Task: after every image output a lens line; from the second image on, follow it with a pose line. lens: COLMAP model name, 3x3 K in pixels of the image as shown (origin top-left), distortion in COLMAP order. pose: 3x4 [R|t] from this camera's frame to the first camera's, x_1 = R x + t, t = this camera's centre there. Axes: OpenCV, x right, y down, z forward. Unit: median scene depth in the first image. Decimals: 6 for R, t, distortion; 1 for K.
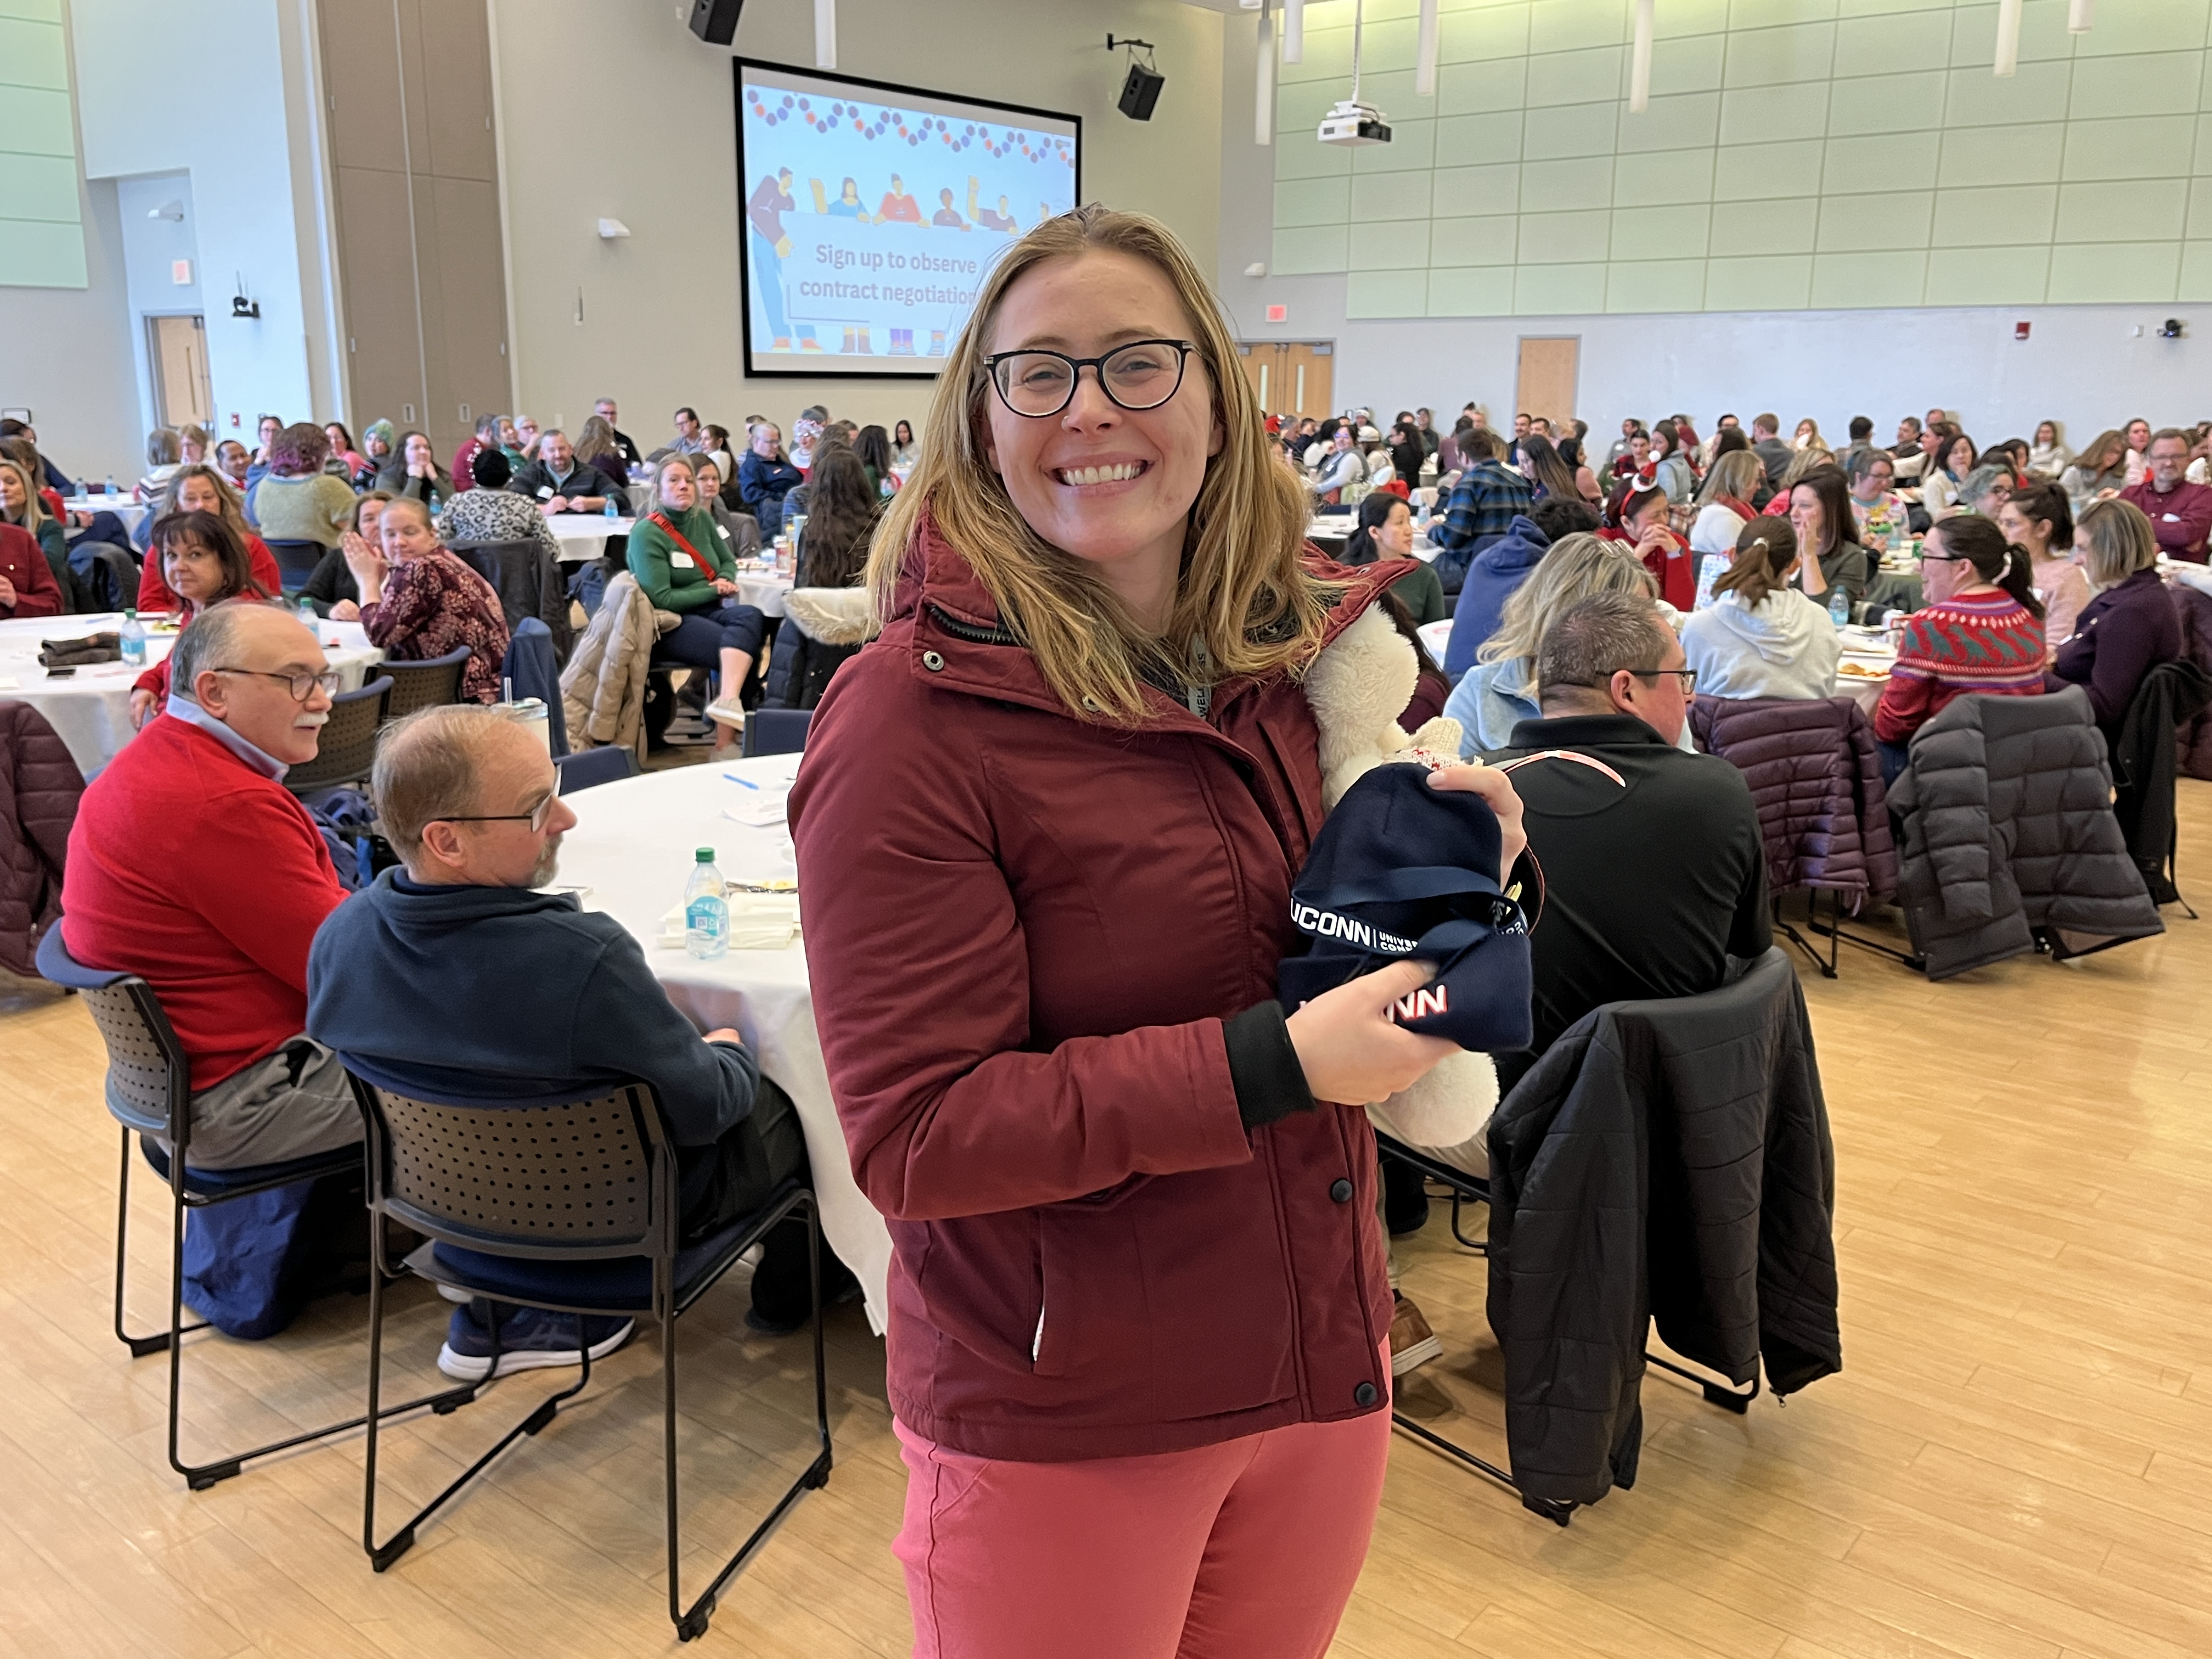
lens RADIAL K [[1845.2, 0, 1087.1], [0, 1845.2, 833.5], [0, 0, 1]] dist [0.040894, -0.041470]
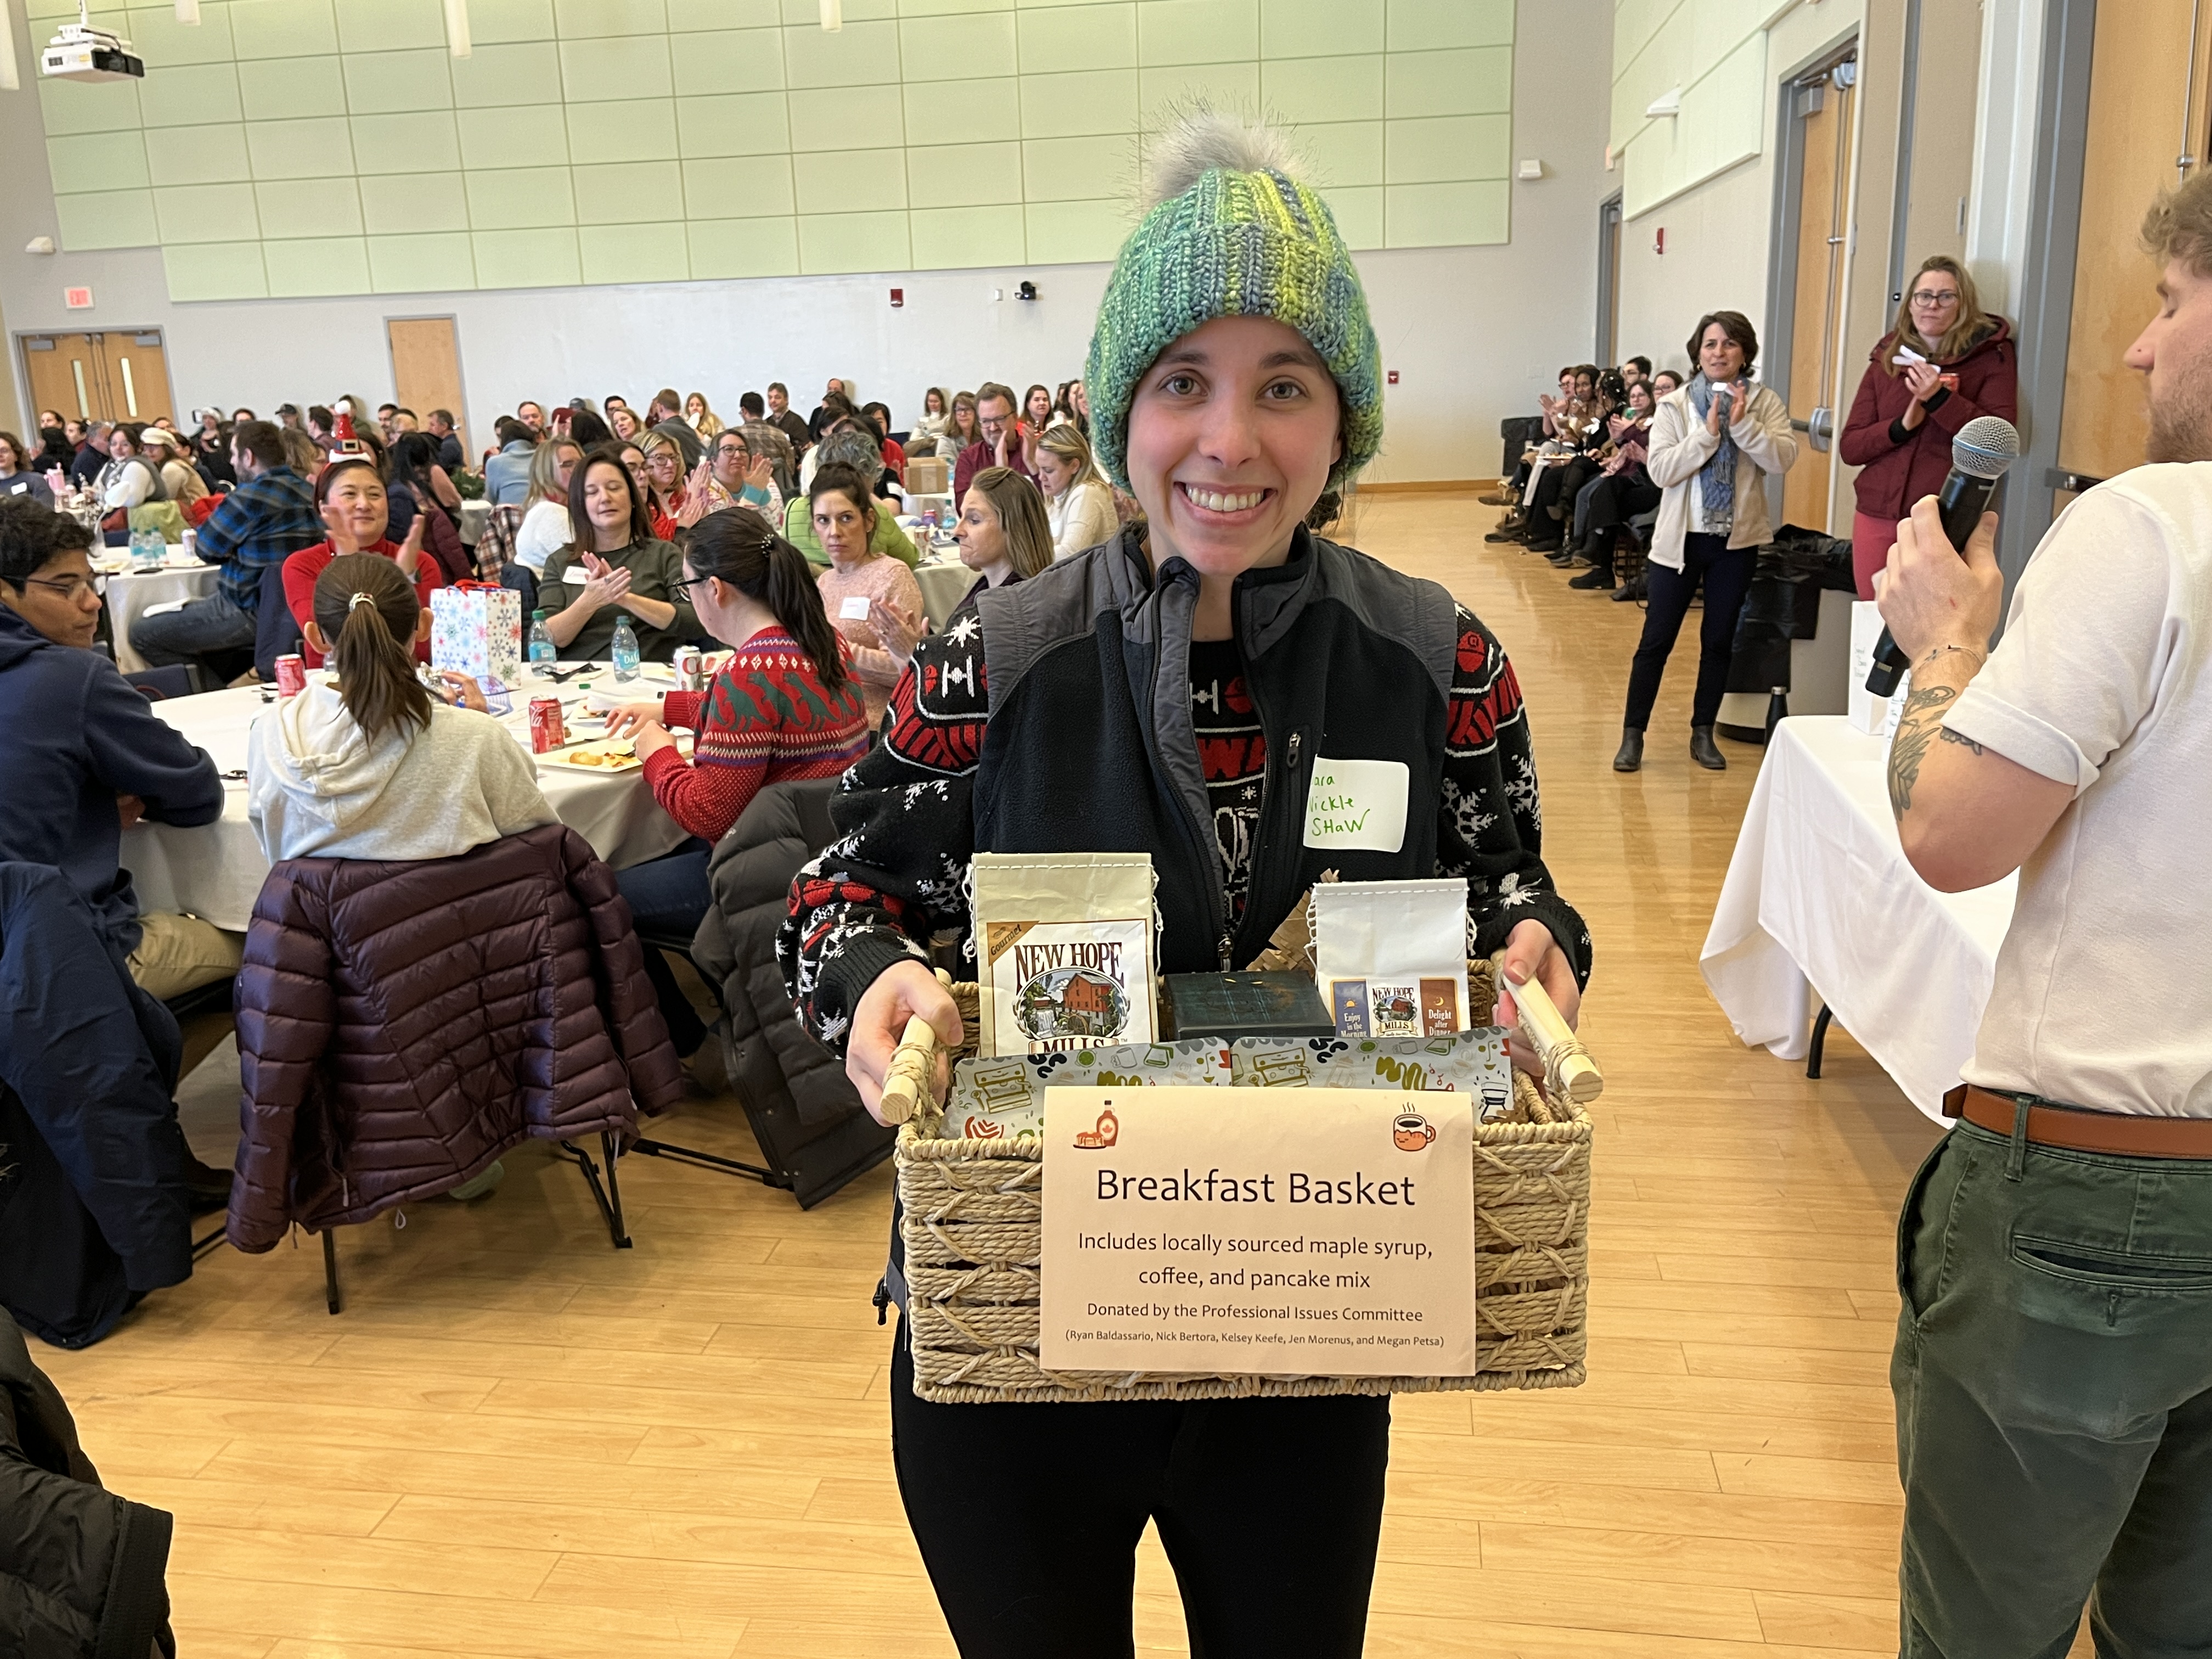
lens RADIAL K [[1845.2, 0, 1091.3], [0, 1845.2, 838.0], [0, 0, 1]] dist [0.040894, -0.041470]
pose [[0.860584, -0.166945, 0.481171, 0.089958], [0.163296, 0.985319, 0.049806, -0.023502], [-0.482422, 0.035711, 0.875211, 0.125495]]
